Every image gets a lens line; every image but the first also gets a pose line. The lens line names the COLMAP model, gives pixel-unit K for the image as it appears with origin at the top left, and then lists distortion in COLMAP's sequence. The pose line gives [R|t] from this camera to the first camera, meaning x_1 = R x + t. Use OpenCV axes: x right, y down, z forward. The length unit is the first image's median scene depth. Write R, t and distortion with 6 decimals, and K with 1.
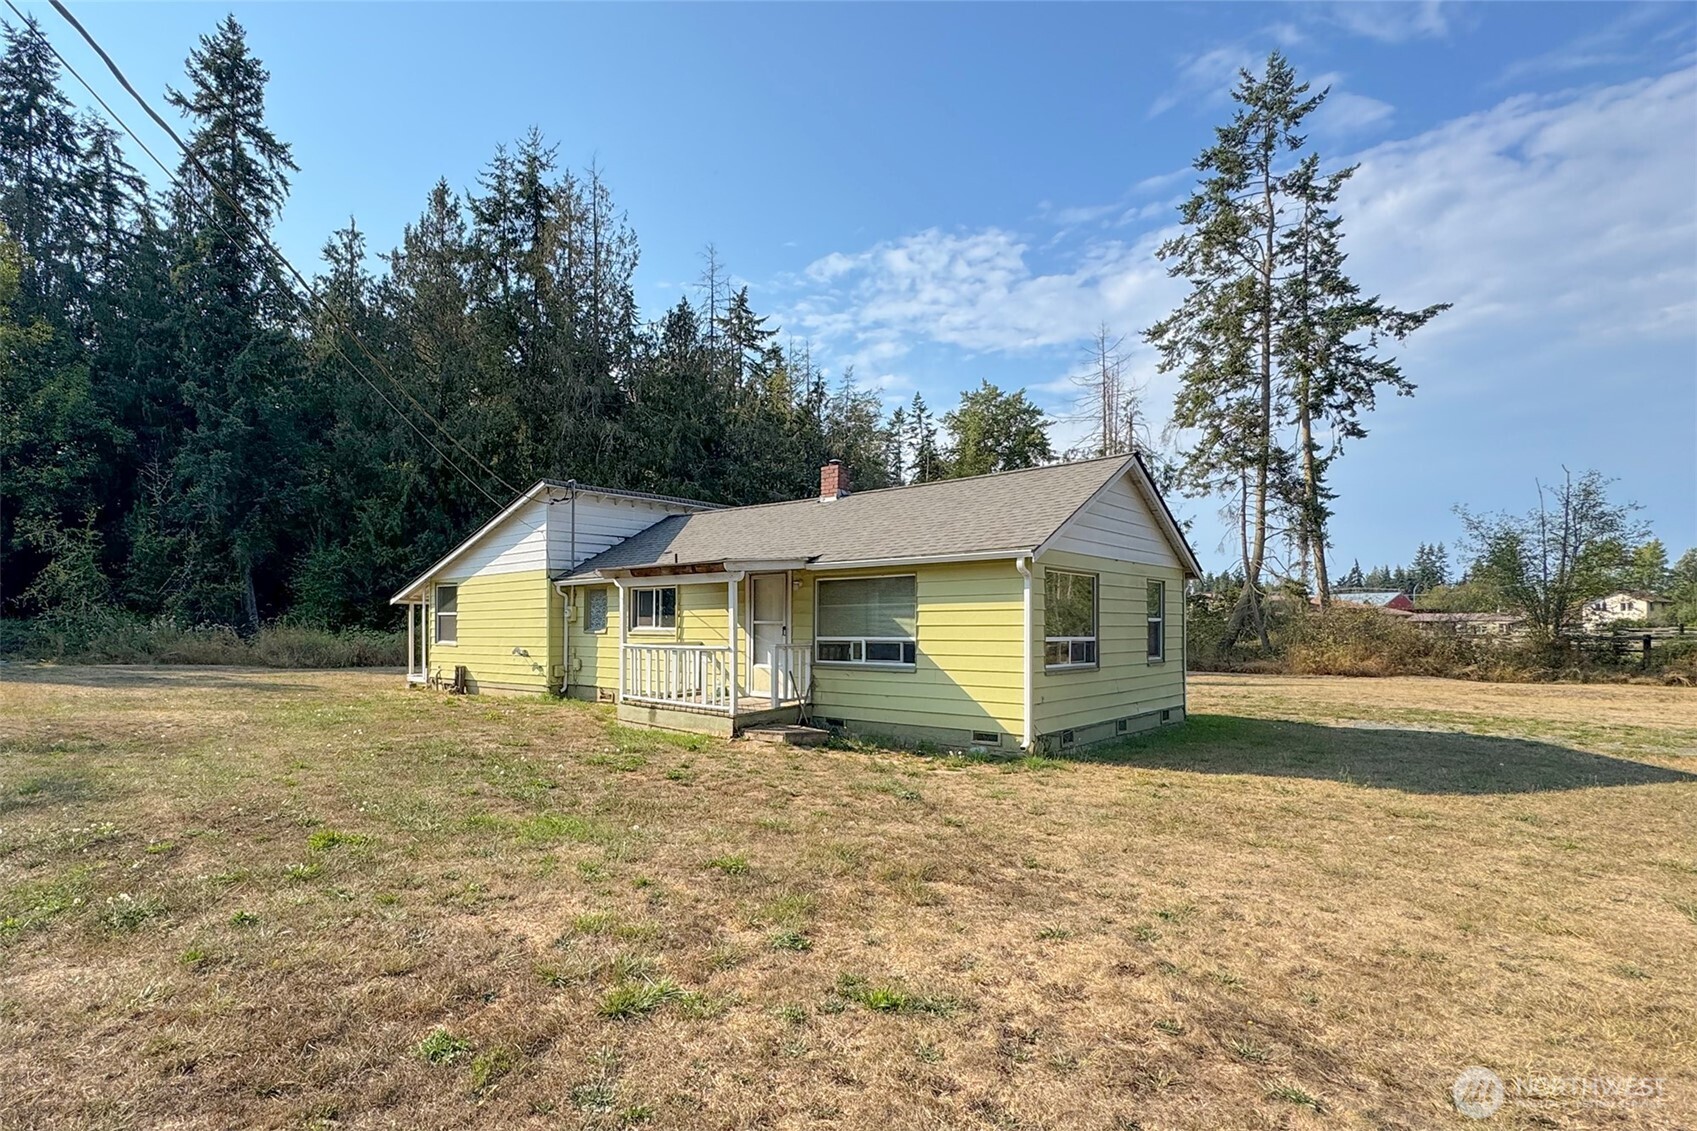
lens RADIAL K [[790.1, 0, 705.2], [0, 790.1, 616.0], [0, 0, 1]] dist [0.000859, 0.004106]
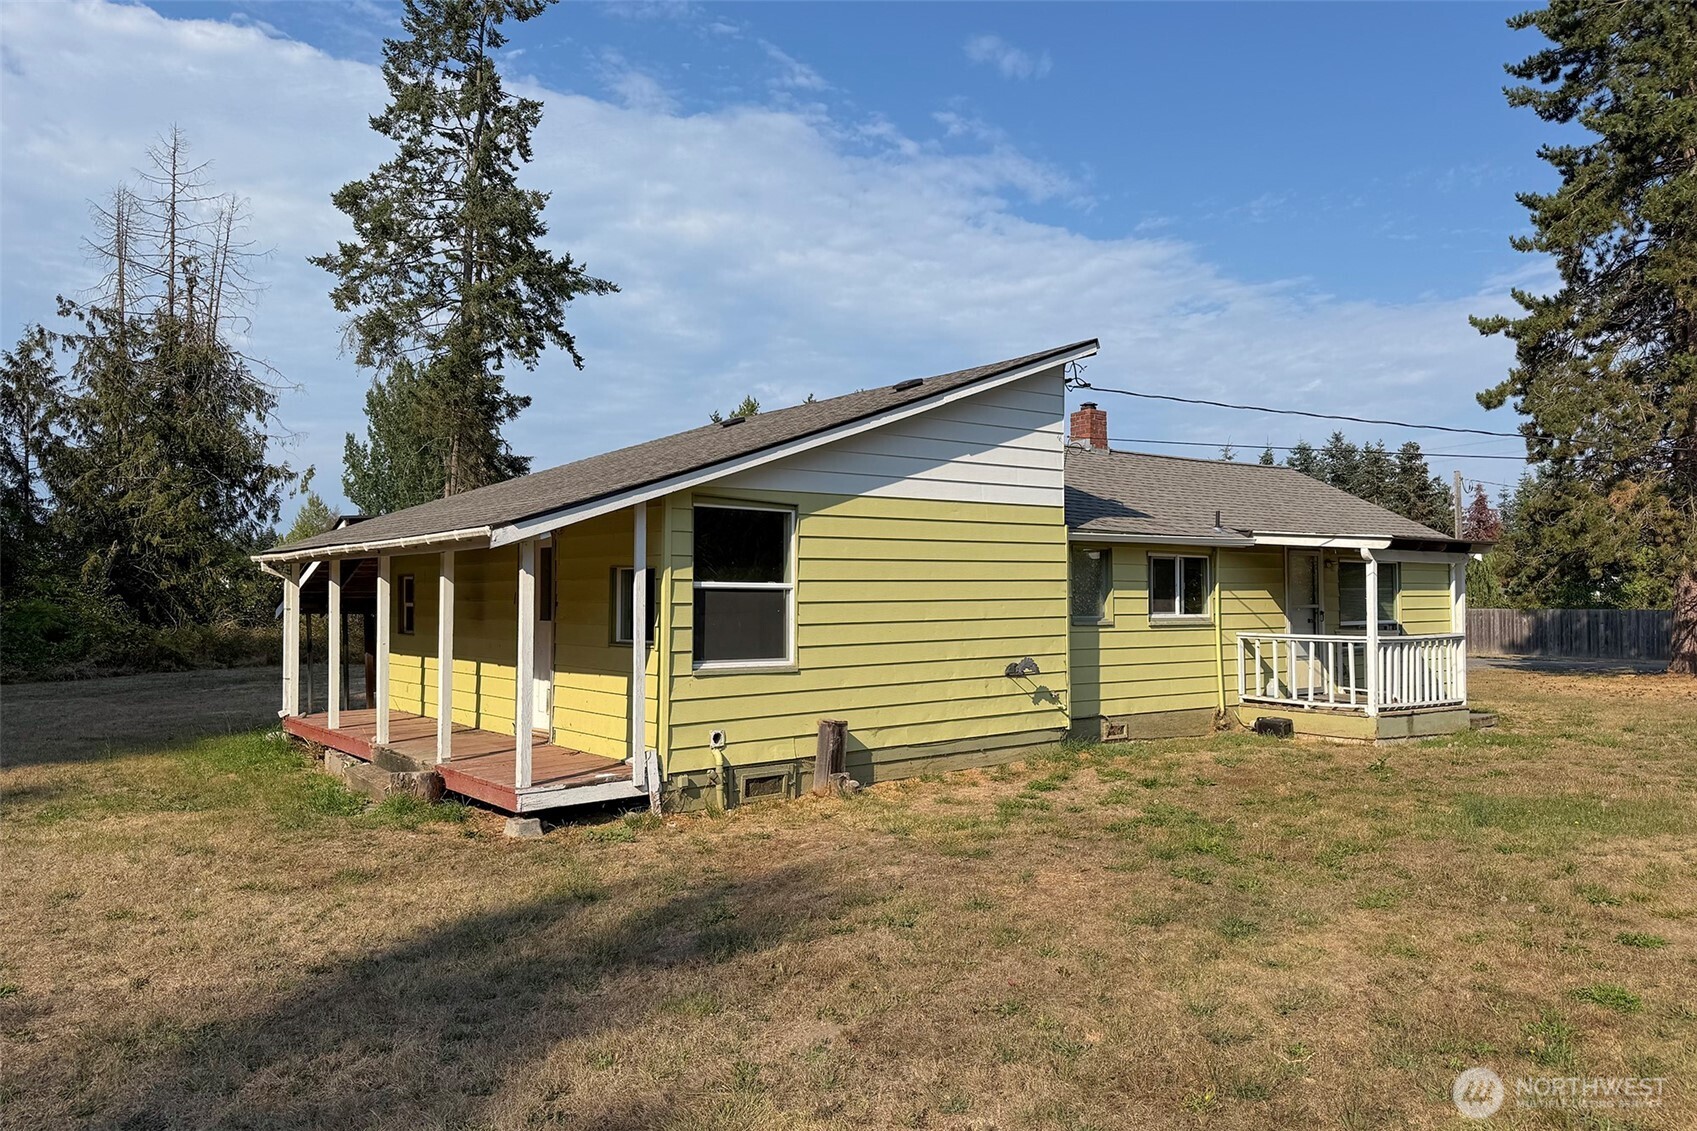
lens RADIAL K [[1162.5, 0, 753.0], [0, 1162.5, 567.1], [0, 0, 1]] dist [0.064224, -0.031659]
pose [[0.174994, 0.025144, 0.984248, -0.426818], [-0.010353, 0.999666, -0.023698, 0.000768], [-0.984515, -0.006043, 0.175196, 0.452777]]
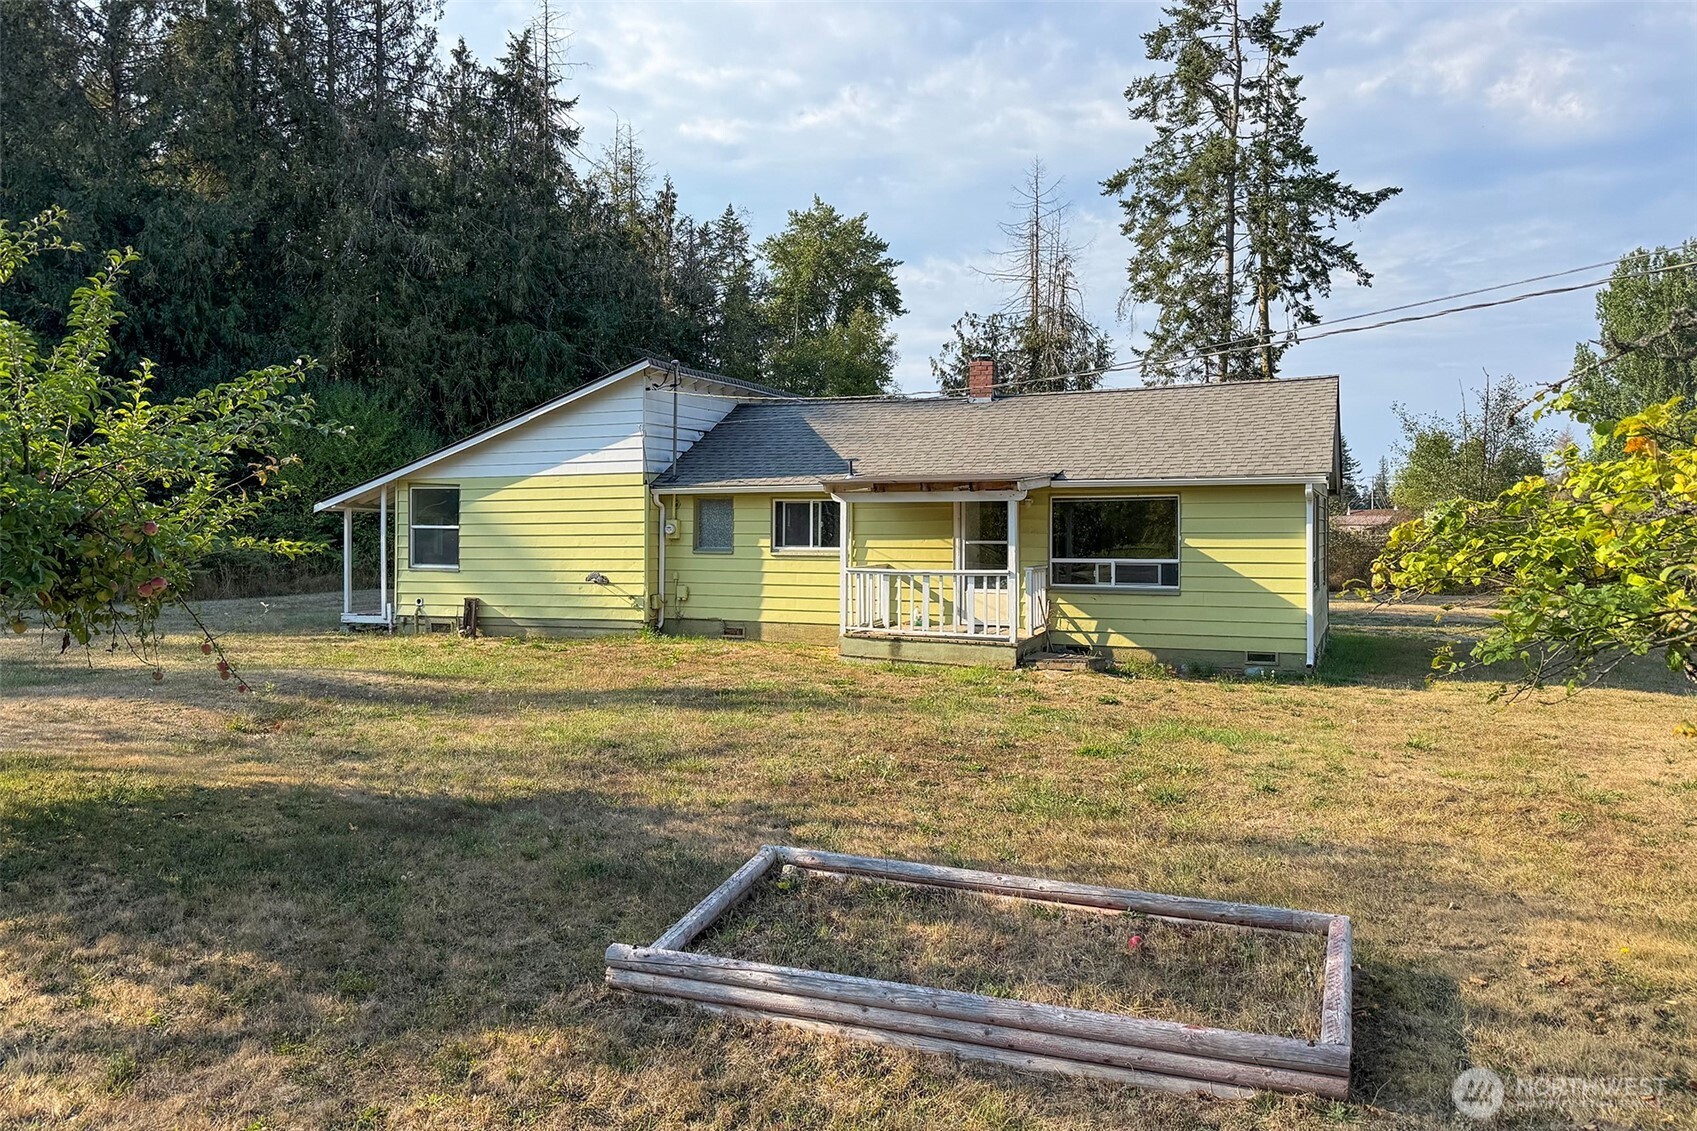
lens RADIAL K [[1162.5, 0, 781.8], [0, 1162.5, 530.8], [0, 0, 1]] dist [0.064224, -0.031659]
pose [[0.940425, -0.000694, 0.340002, -0.196696], [-0.003992, 0.999906, 0.013081, -0.007185], [-0.339979, -0.013659, 0.940334, -0.056729]]
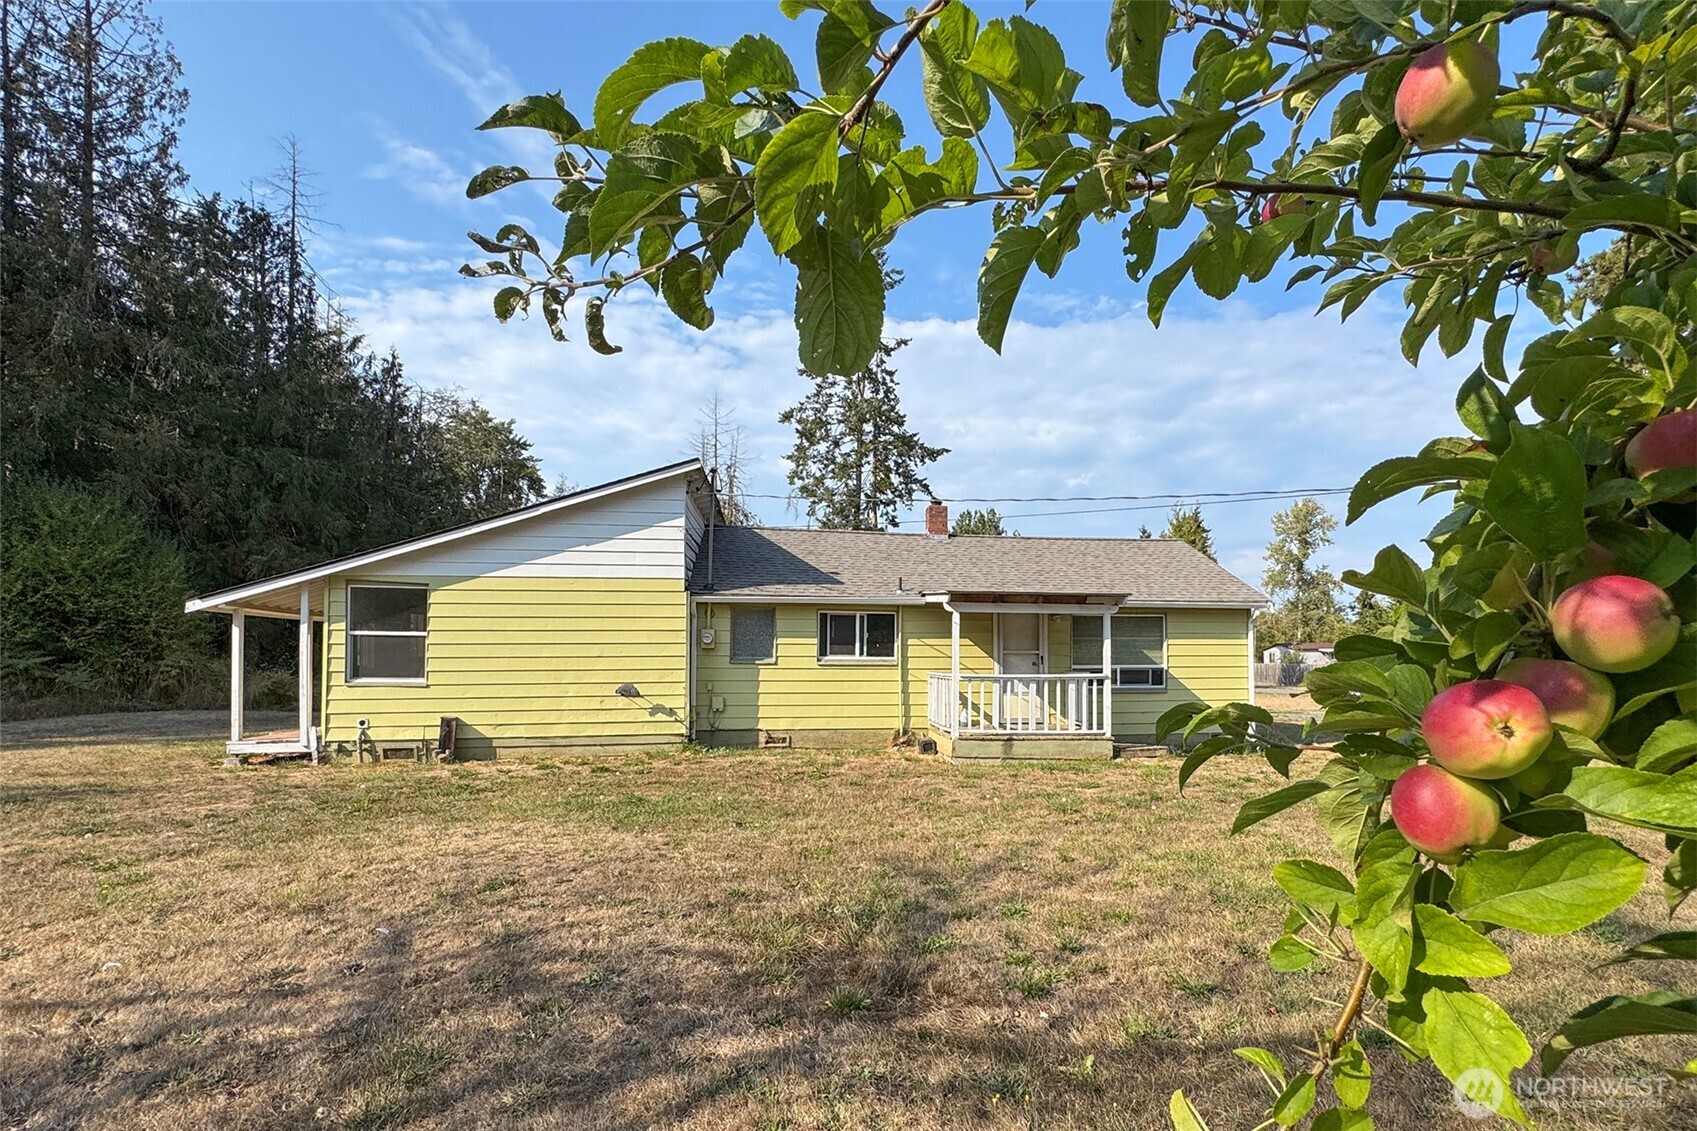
lens RADIAL K [[765.3, 0, 885.4], [0, 765.3, 648.6], [0, 0, 1]] dist [-0.000654, 0.000870]
pose [[0.613594, 0.012897, 0.789517, -0.278791], [-0.012215, 0.999902, -0.006840, 0.004140], [-0.789527, -0.005447, 0.613691, 0.170647]]
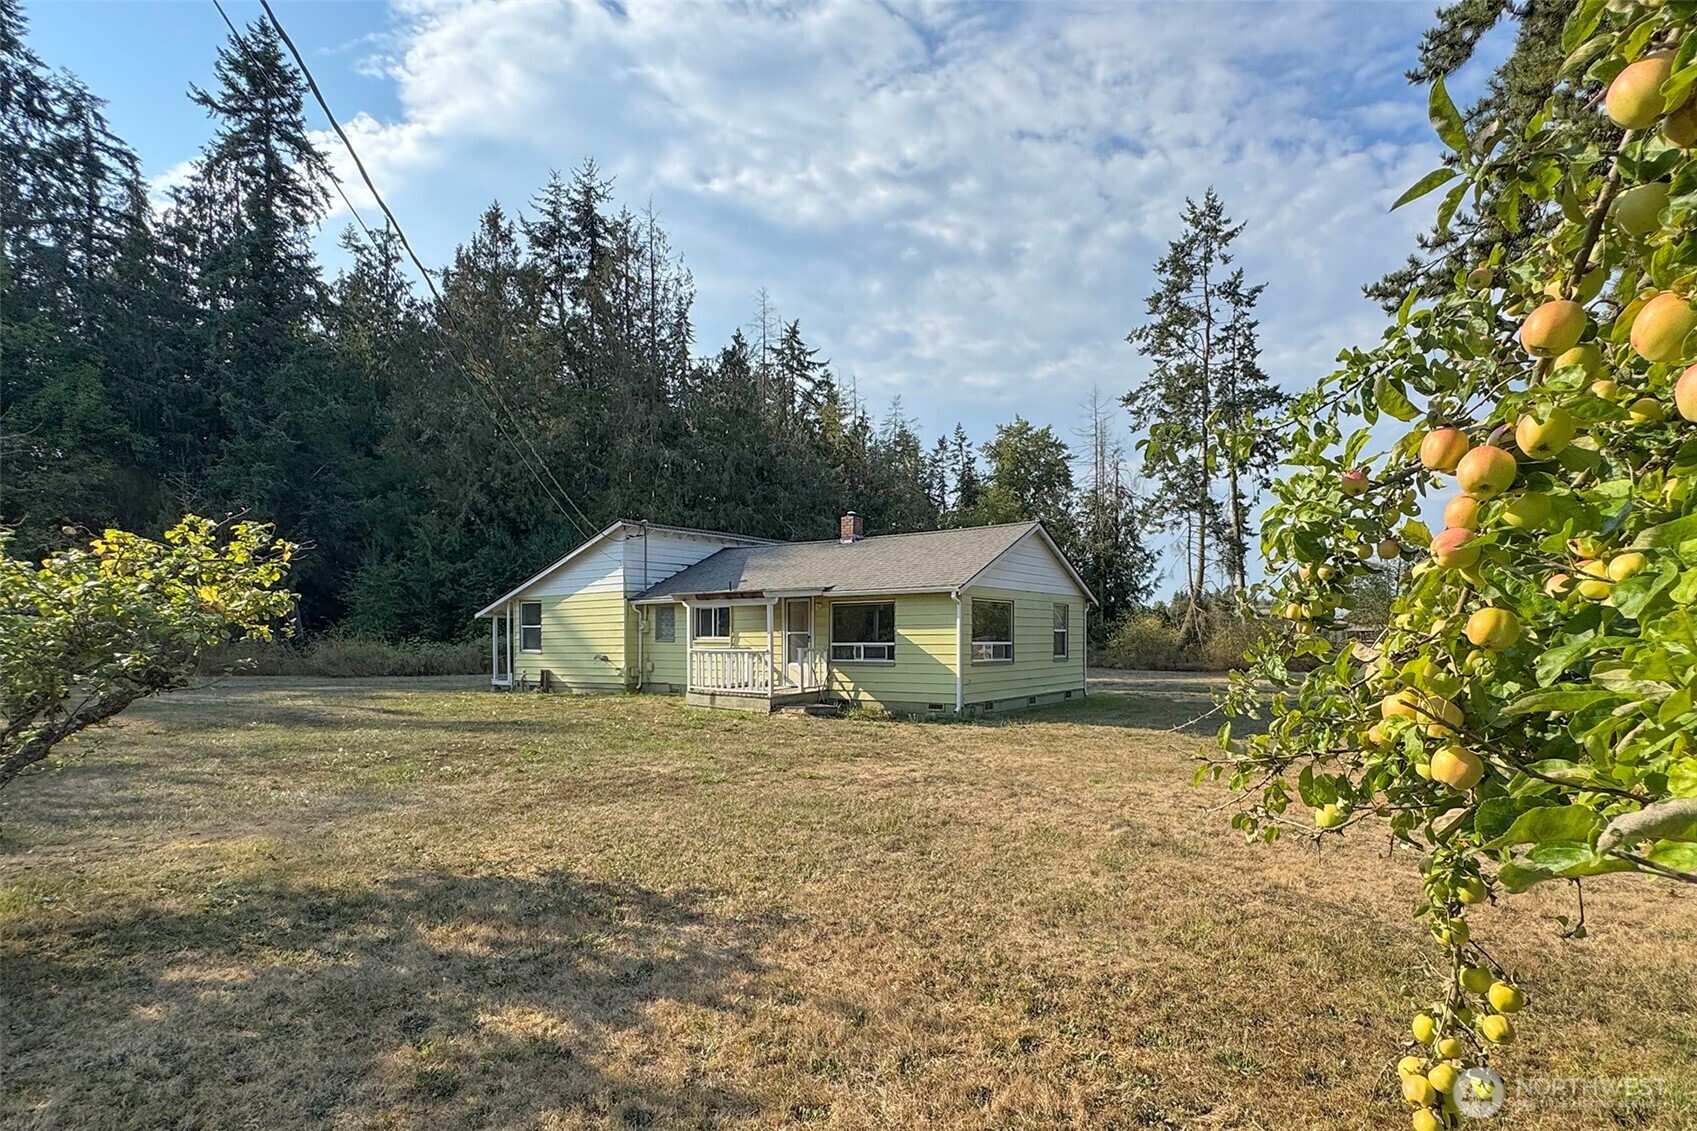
lens RADIAL K [[765.3, 0, 920.3], [0, 765.3, 639.5], [0, 0, 1]] dist [-0.000654, 0.000870]
pose [[0.979292, -0.003789, 0.202419, 0.005879], [0.000685, 0.999881, 0.015406, -0.000352], [-0.202453, -0.014949, 0.979178, -0.120846]]
